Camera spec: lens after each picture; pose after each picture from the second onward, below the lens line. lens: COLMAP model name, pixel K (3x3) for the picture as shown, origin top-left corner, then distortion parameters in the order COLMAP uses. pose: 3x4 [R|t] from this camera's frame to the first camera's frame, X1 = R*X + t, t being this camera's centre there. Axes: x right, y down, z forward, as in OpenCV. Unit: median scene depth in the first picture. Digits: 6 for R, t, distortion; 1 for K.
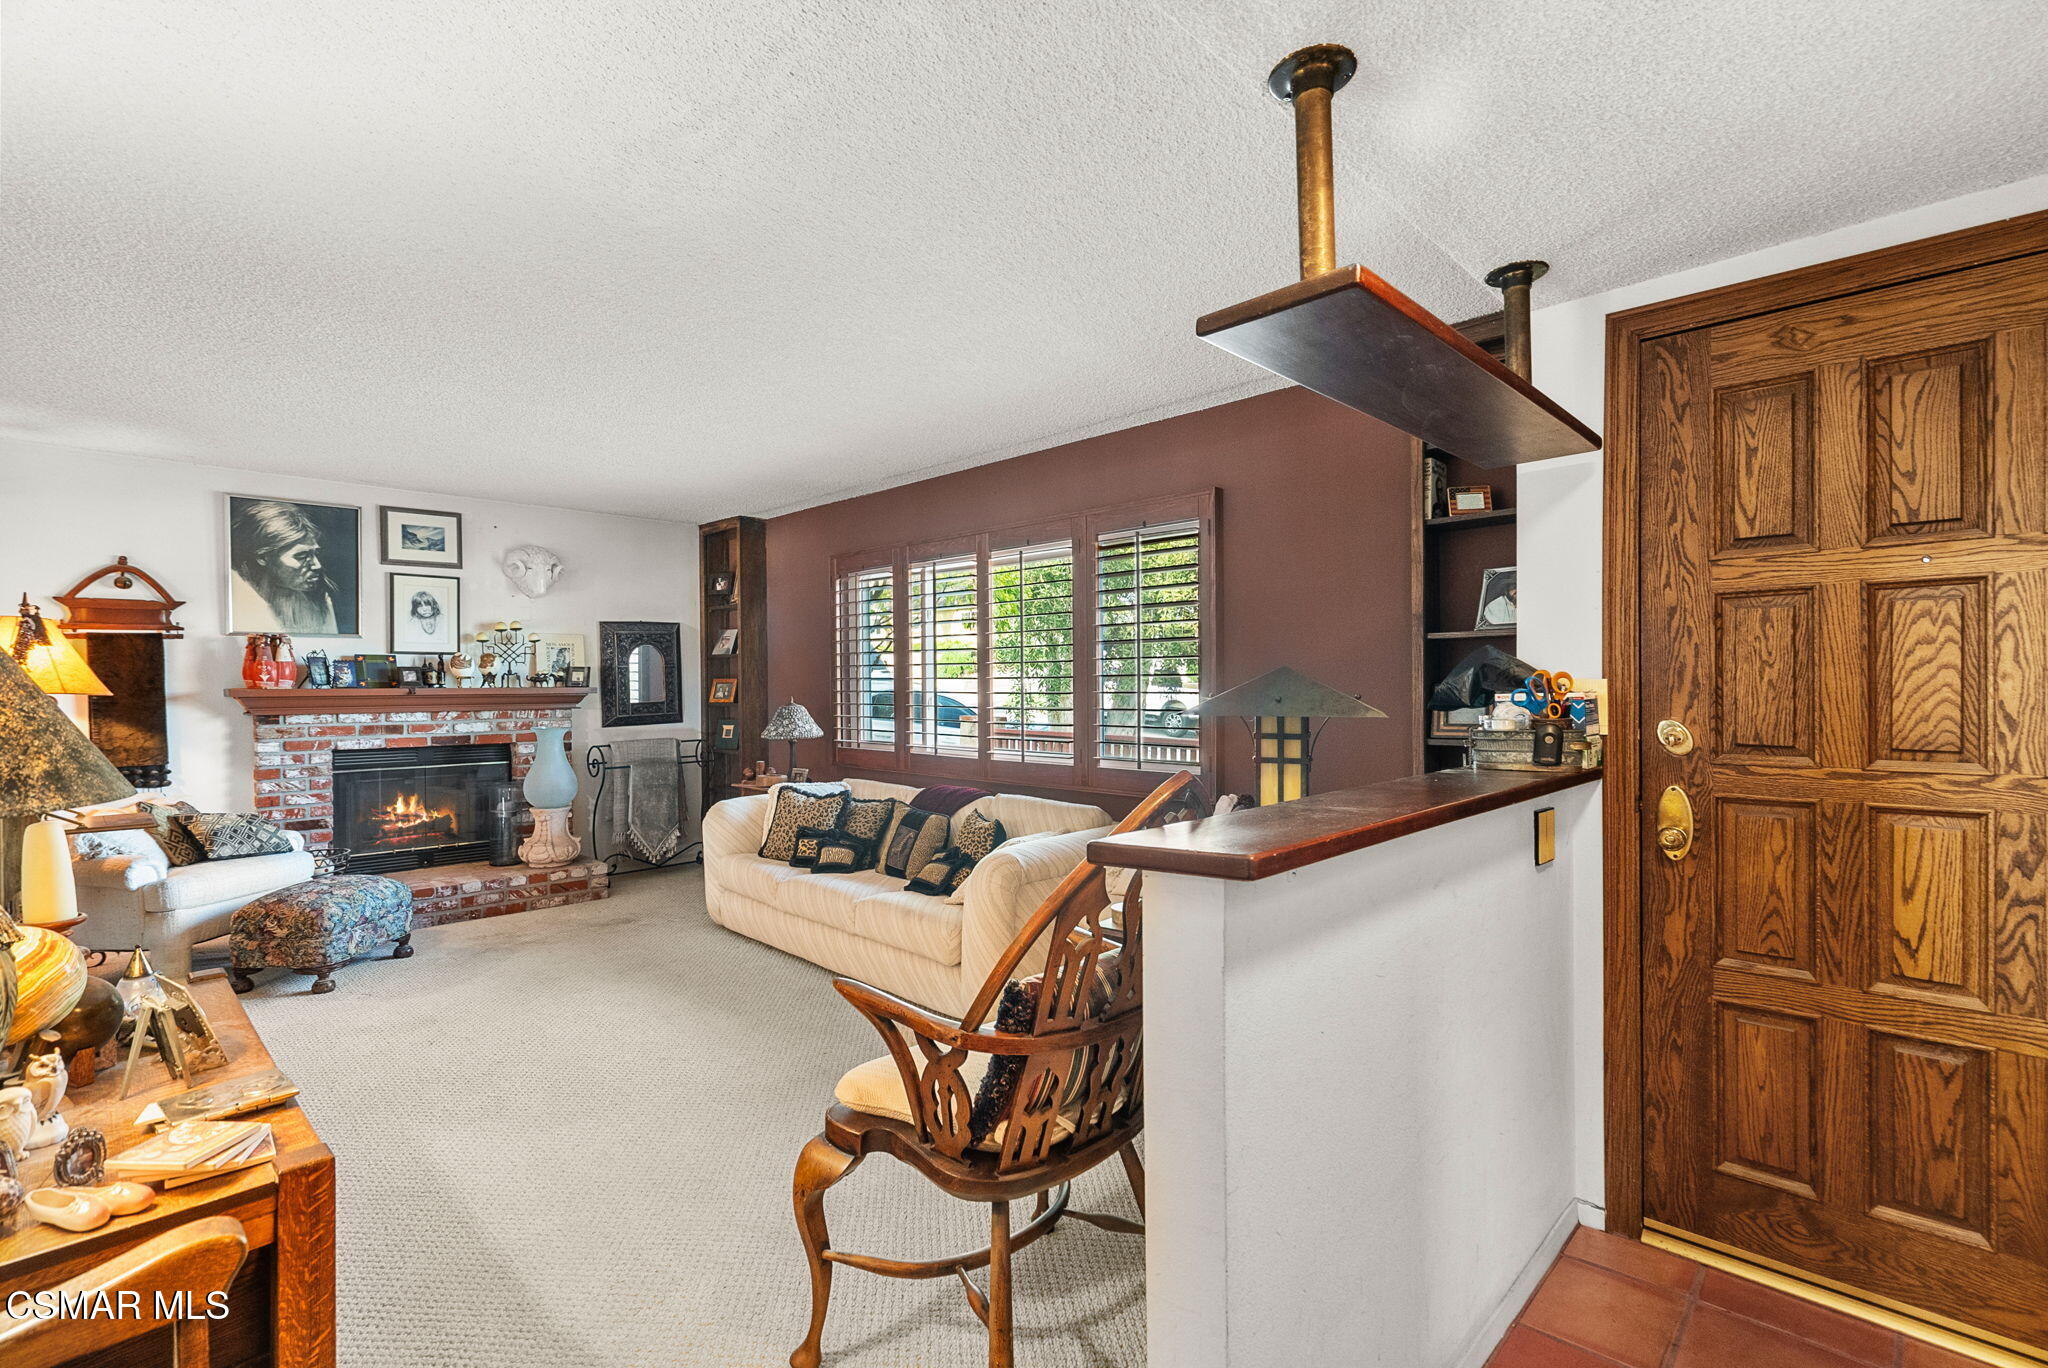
lens RADIAL K [[935.1, 0, 1041.3], [0, 935.1, 691.0], [0, 0, 1]] dist [-0.007934, 0.001601]
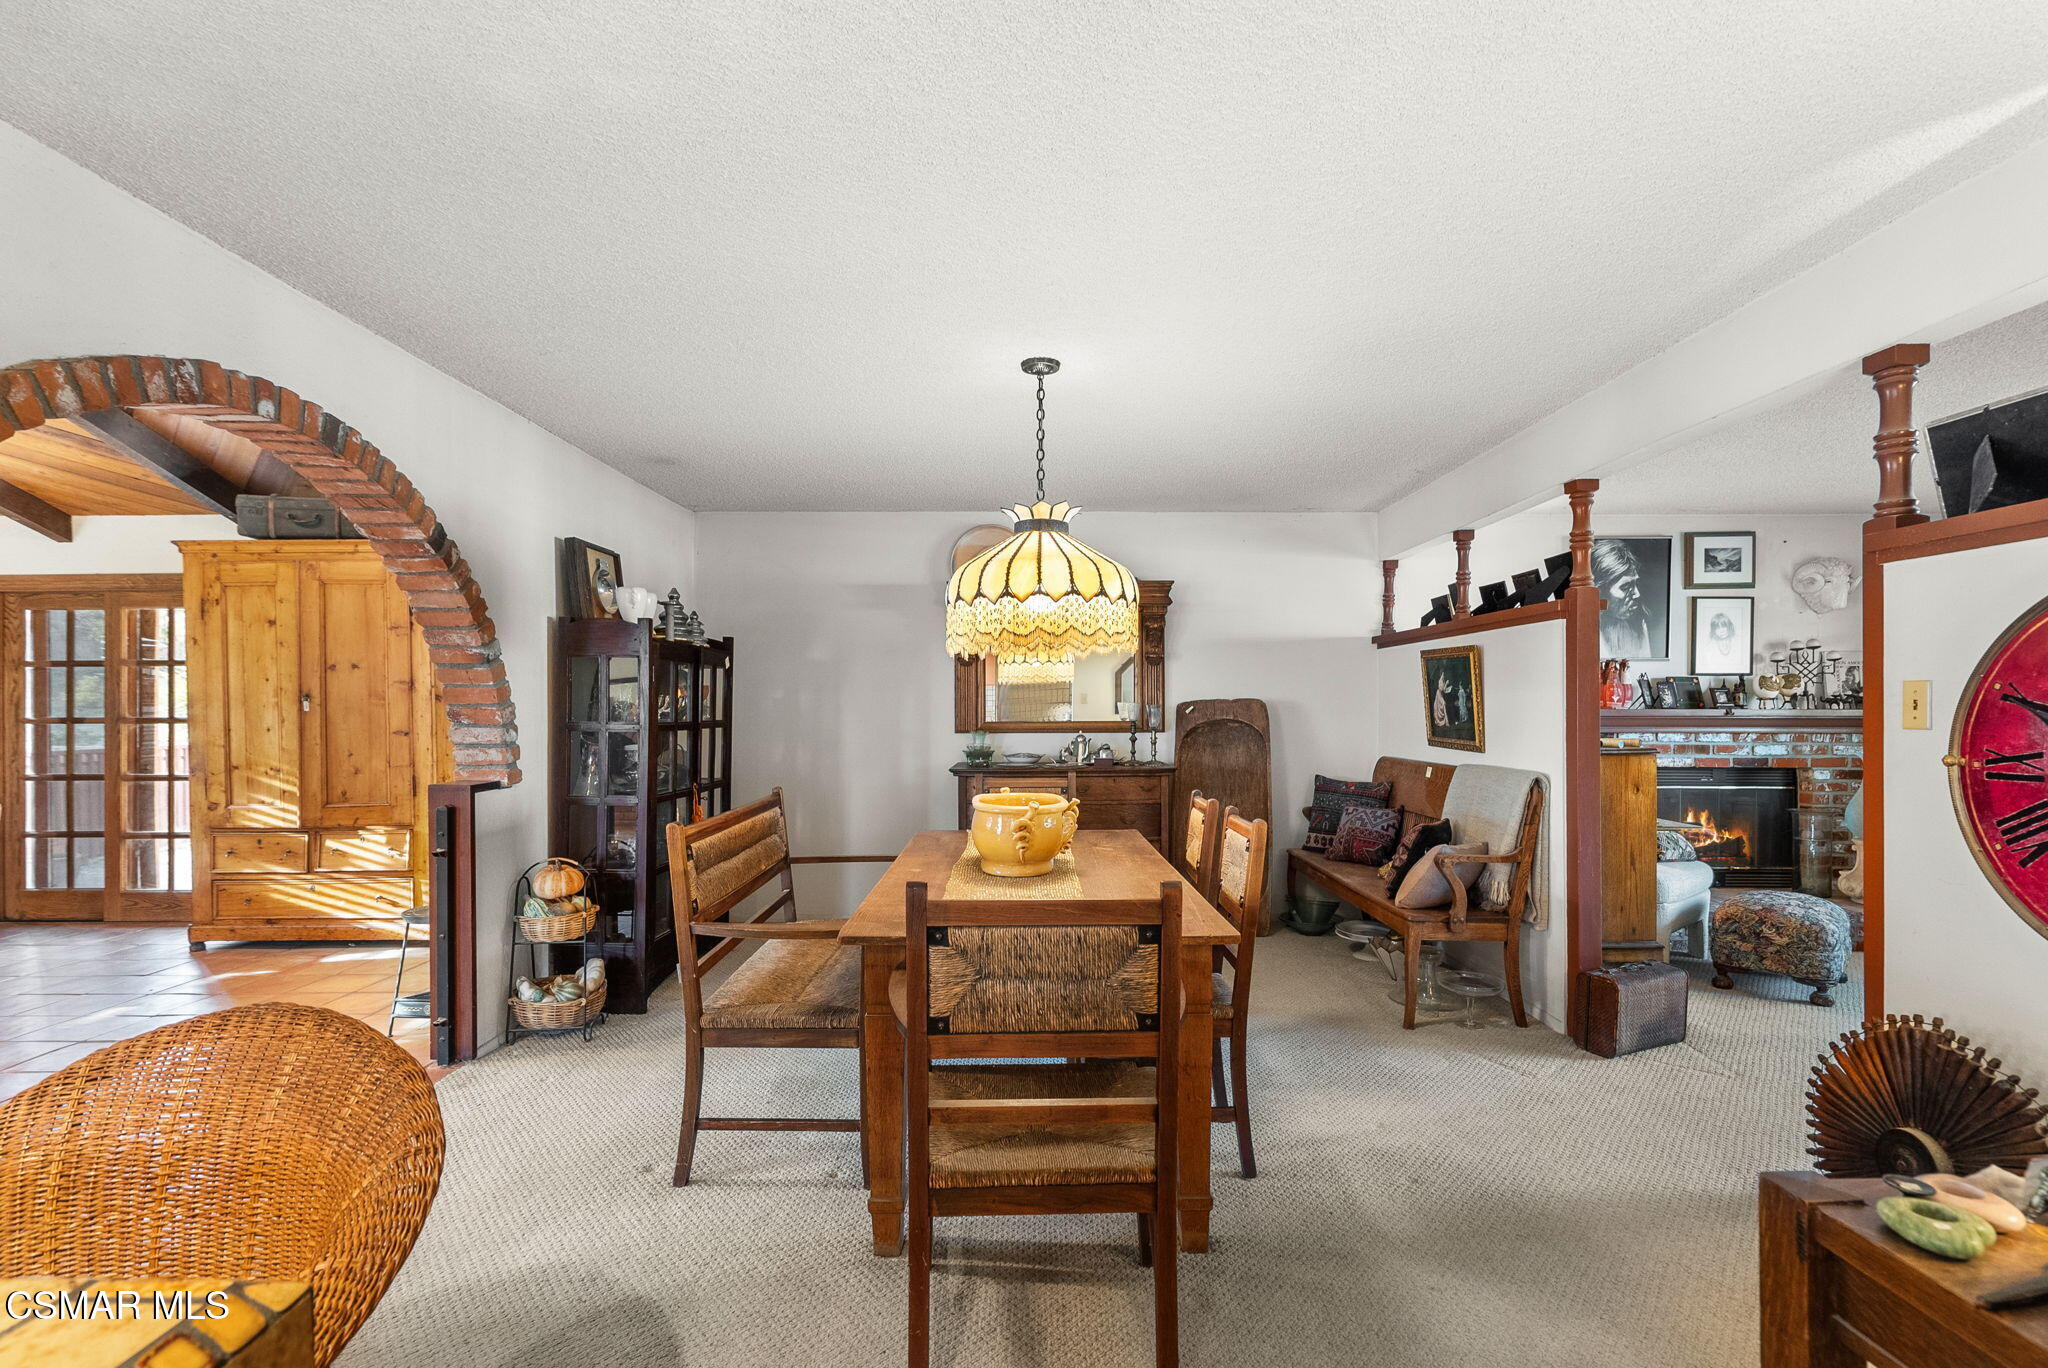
lens RADIAL K [[959.4, 0, 1010.1], [0, 959.4, 701.9], [0, 0, 1]] dist [0.010152, -0.000181]
pose [[0.690950, 0.003679, -0.722893, -0.455534], [-0.011365, 0.999919, -0.005774, 0.003953], [0.722813, 0.012206, 0.690936, -0.284145]]
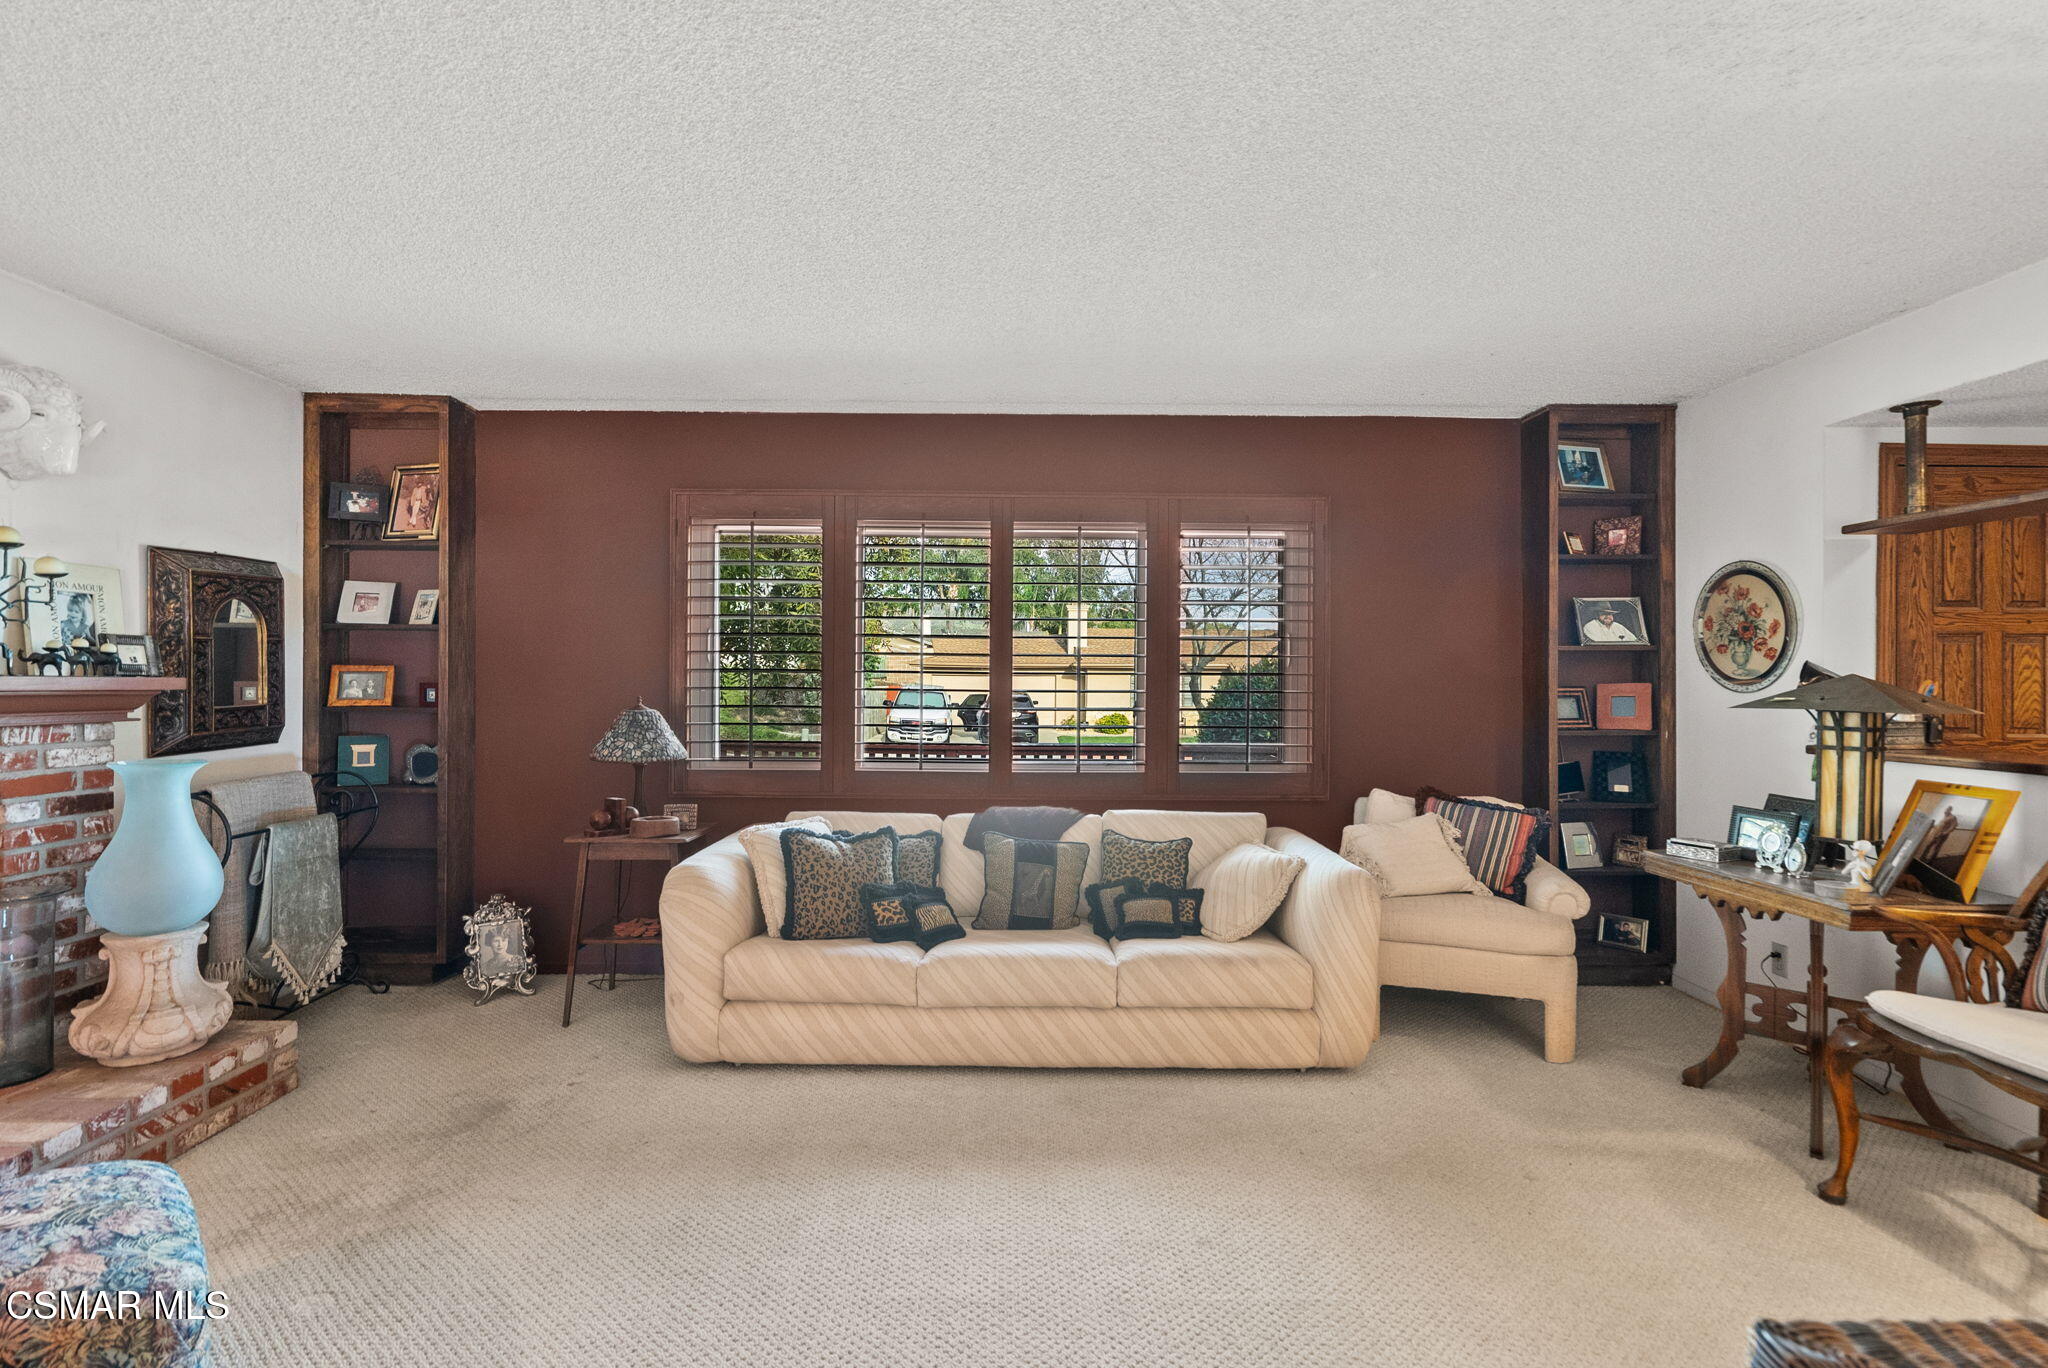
lens RADIAL K [[935.1, 0, 1037.0], [0, 935.1, 687.5], [0, 0, 1]] dist [-0.007934, 0.001601]
pose [[0.706267, 0.006503, 0.707916, -0.576119], [-0.005024, 0.999979, -0.004173, 0.001180], [-0.707928, -0.000610, 0.706284, 0.370468]]
